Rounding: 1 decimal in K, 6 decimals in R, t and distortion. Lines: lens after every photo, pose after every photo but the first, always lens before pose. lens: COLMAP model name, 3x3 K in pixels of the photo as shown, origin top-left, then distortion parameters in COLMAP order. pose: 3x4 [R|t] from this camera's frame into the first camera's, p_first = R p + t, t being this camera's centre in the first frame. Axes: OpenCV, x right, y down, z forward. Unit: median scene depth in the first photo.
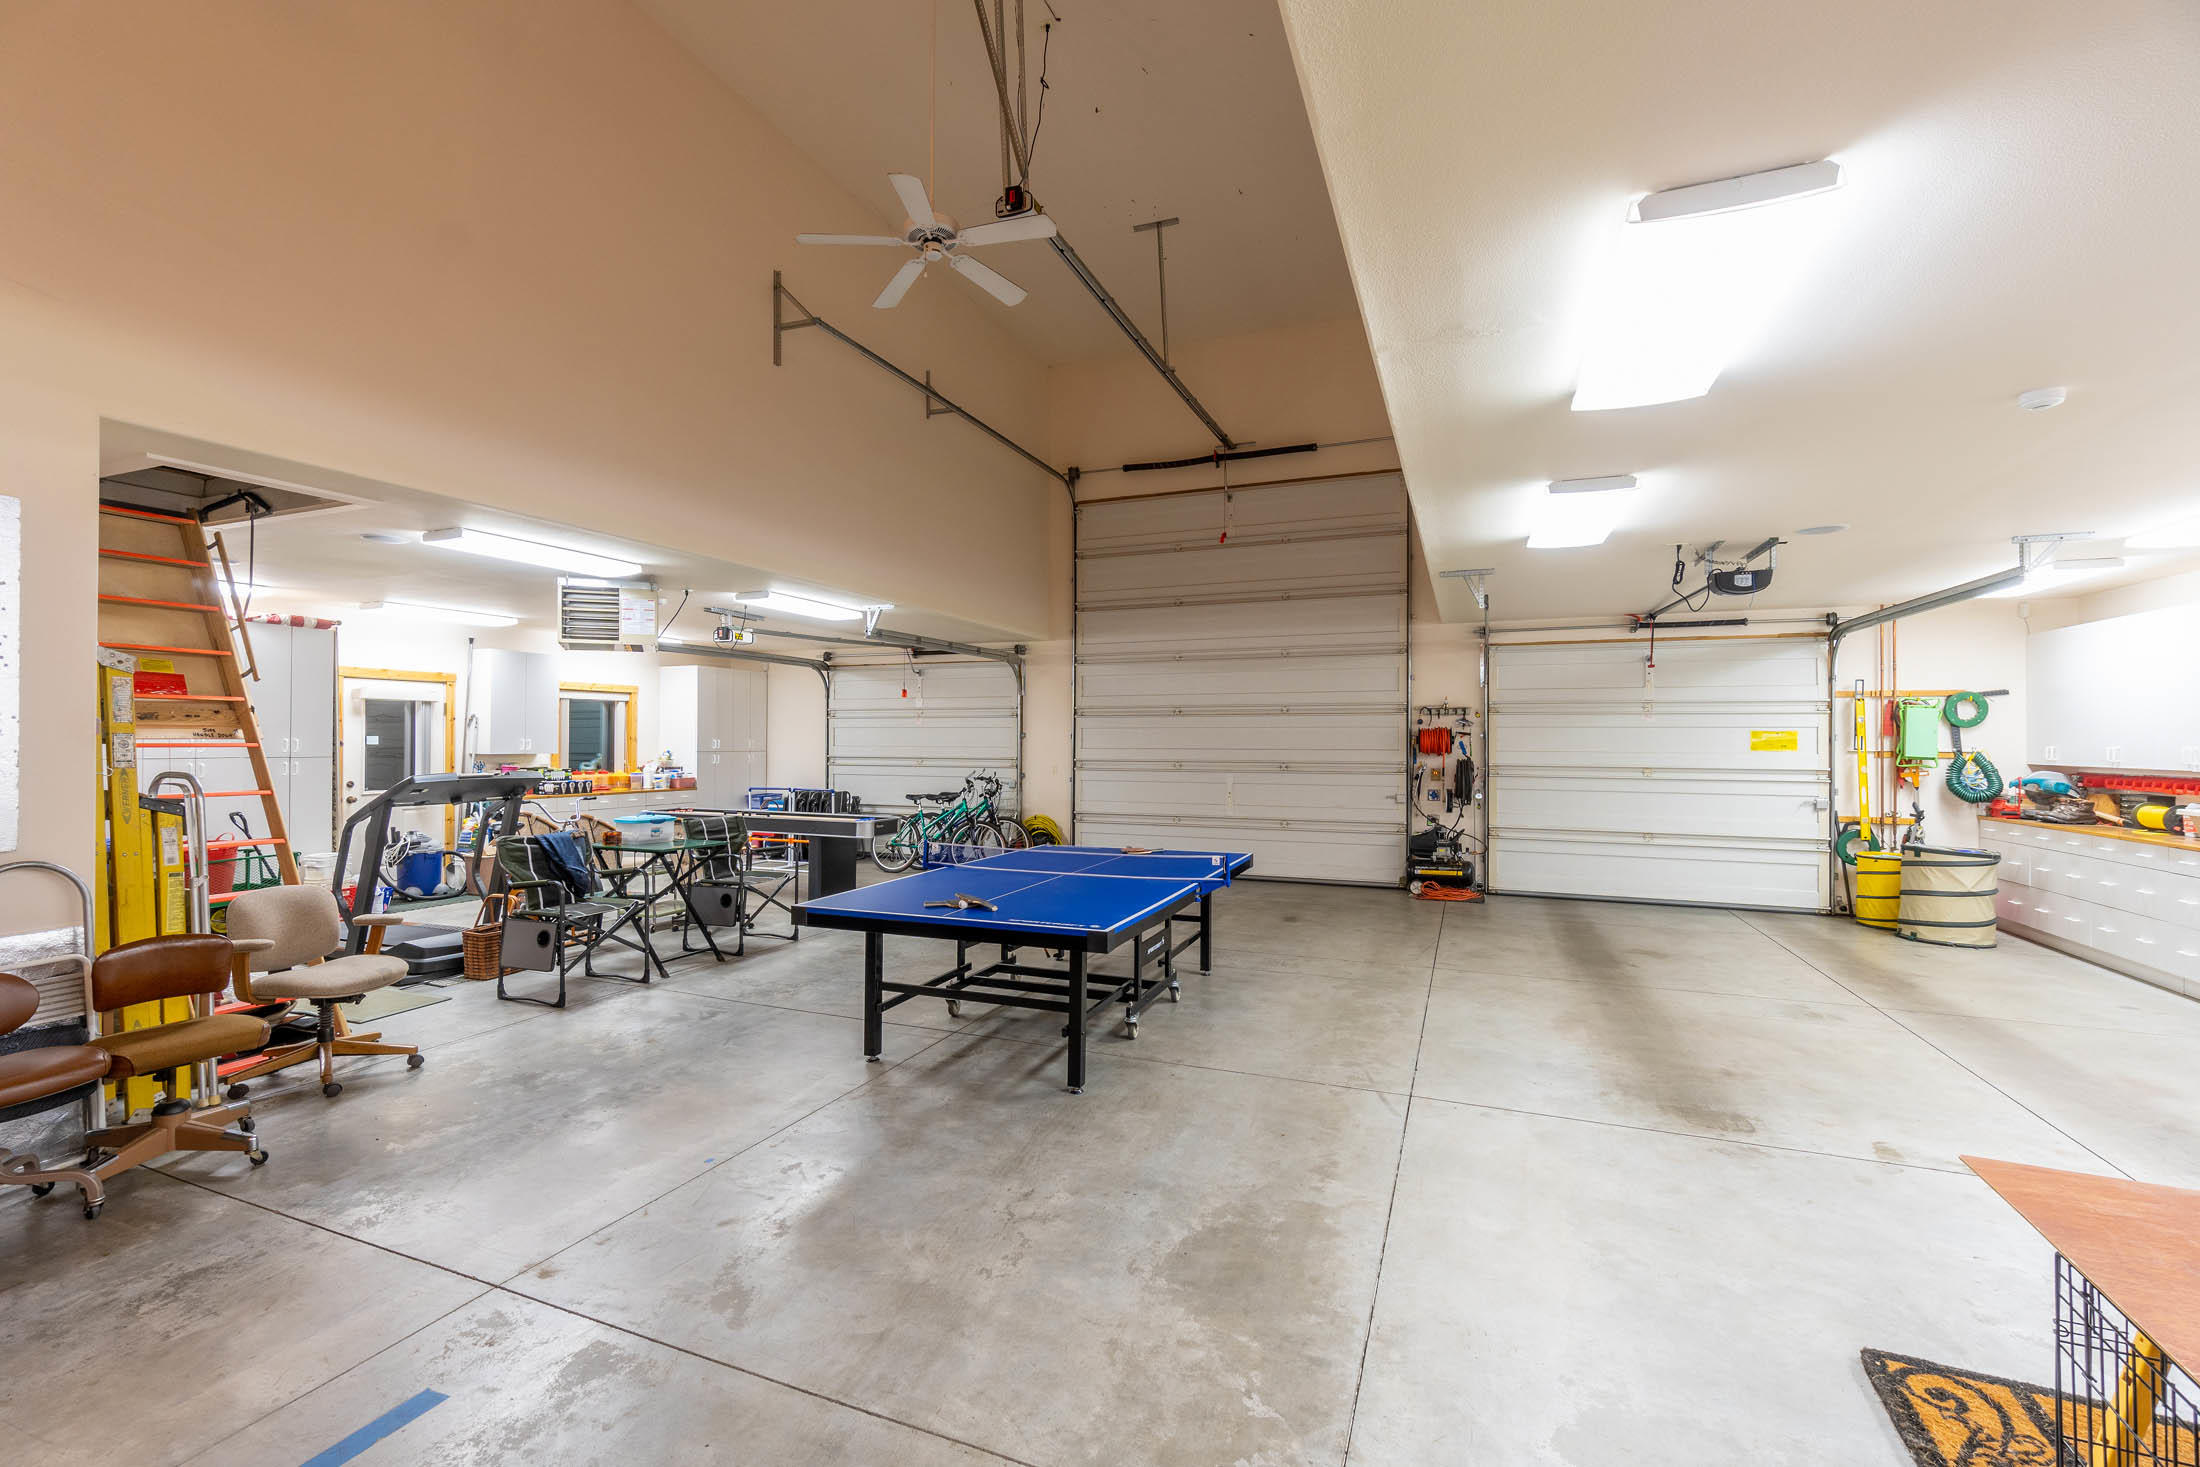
lens RADIAL K [[954.8, 0, 1056.9], [0, 954.8, 736.5], [0, 0, 1]] dist [0.001728, -0.000039]
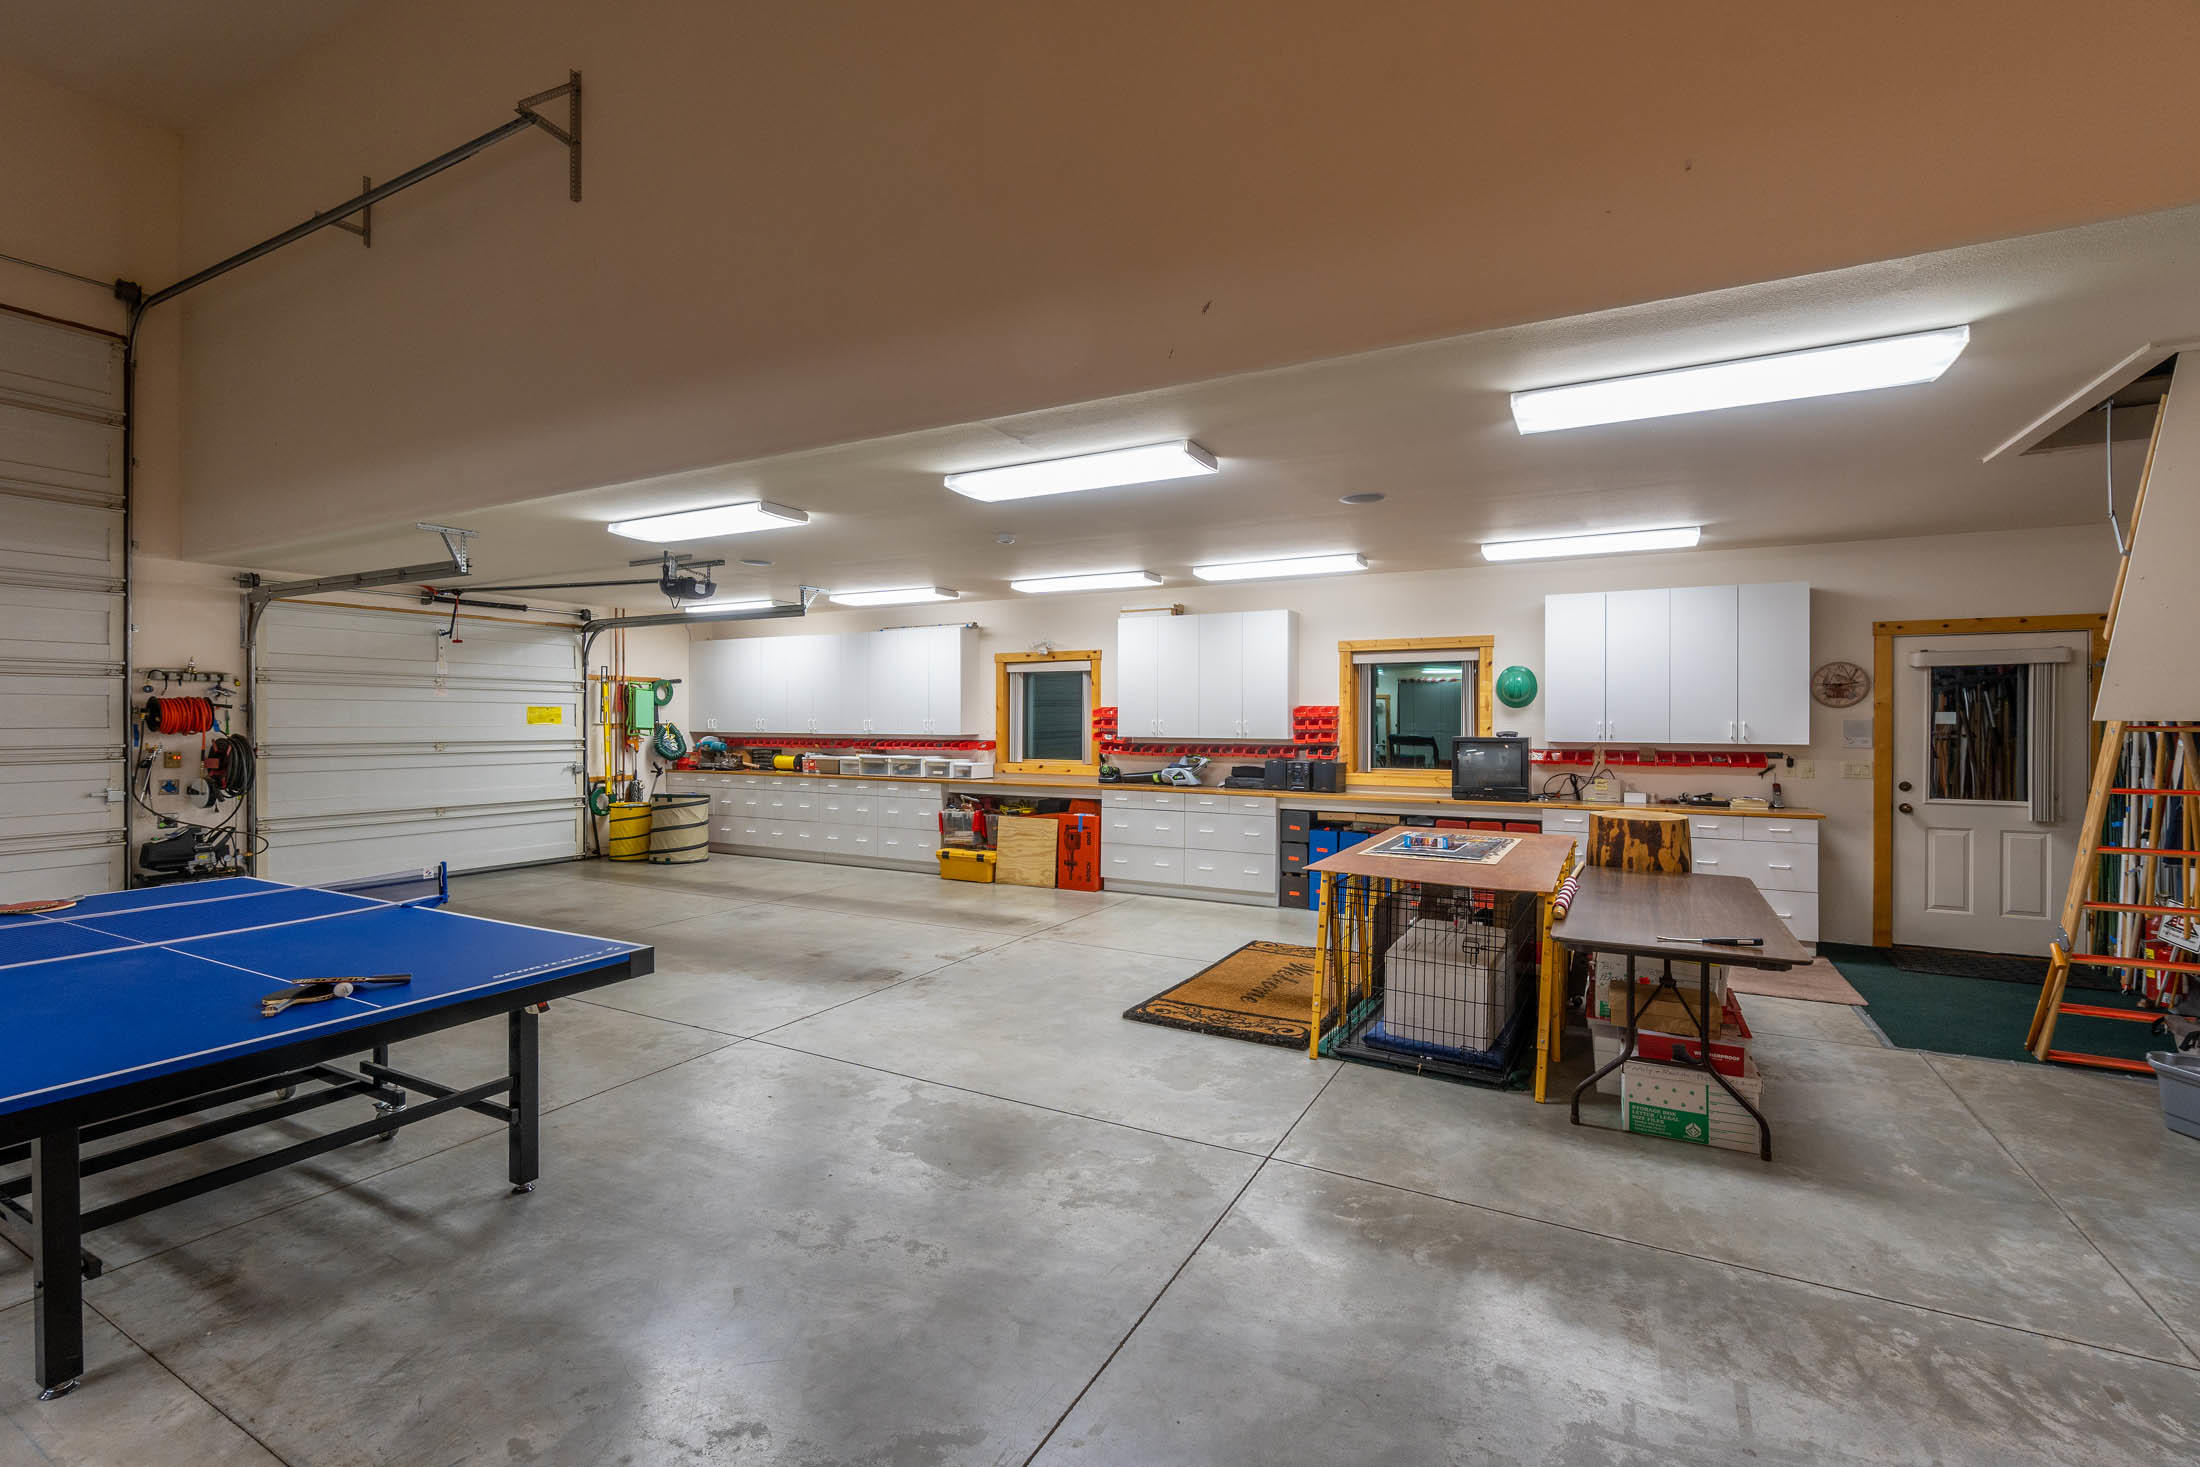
lens RADIAL K [[954.8, 0, 1093.2], [0, 954.8, 722.3], [0, 0, 1]] dist [0.001728, -0.000039]
pose [[0.095503, -0.005898, 0.995412, -0.339304], [-0.005489, 0.999964, 0.006452, 0.001795], [-0.995414, -0.006080, 0.095467, 0.248941]]
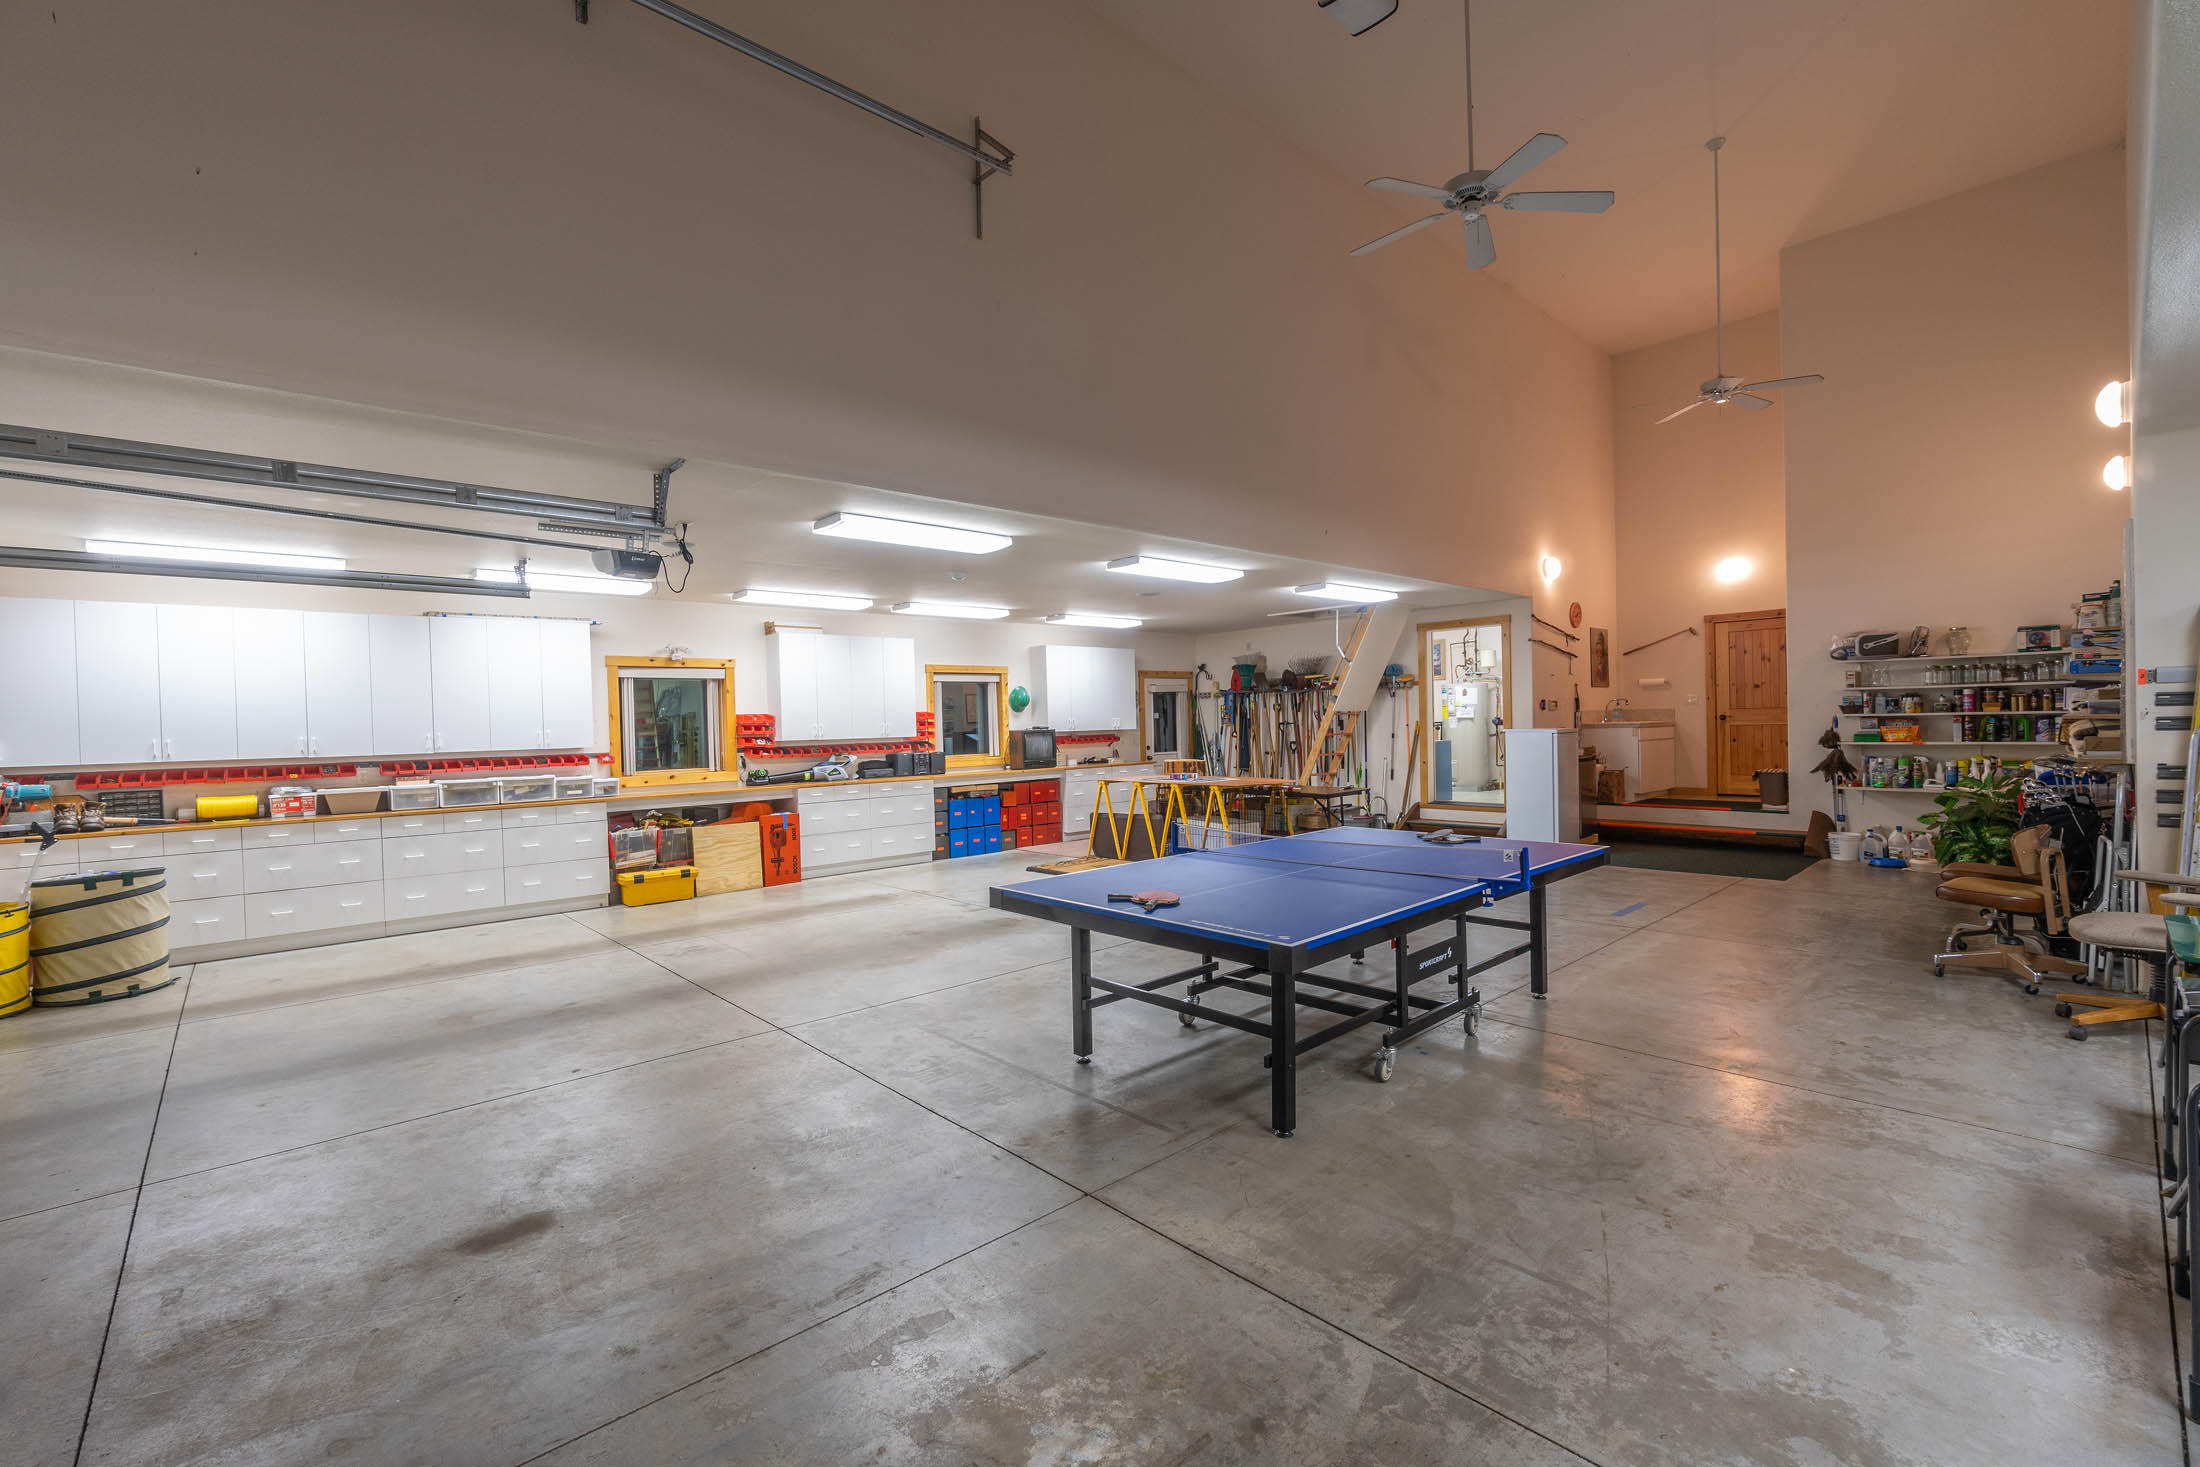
lens RADIAL K [[954.8, 0, 1099.0], [0, 954.8, 731.6], [0, 0, 1]] dist [0.001728, -0.000039]
pose [[-0.914069, 0.019264, 0.405102, -0.100809], [0.023517, 0.999708, 0.005524, 0.015901], [-0.404877, 0.014576, -0.914255, 1.231006]]
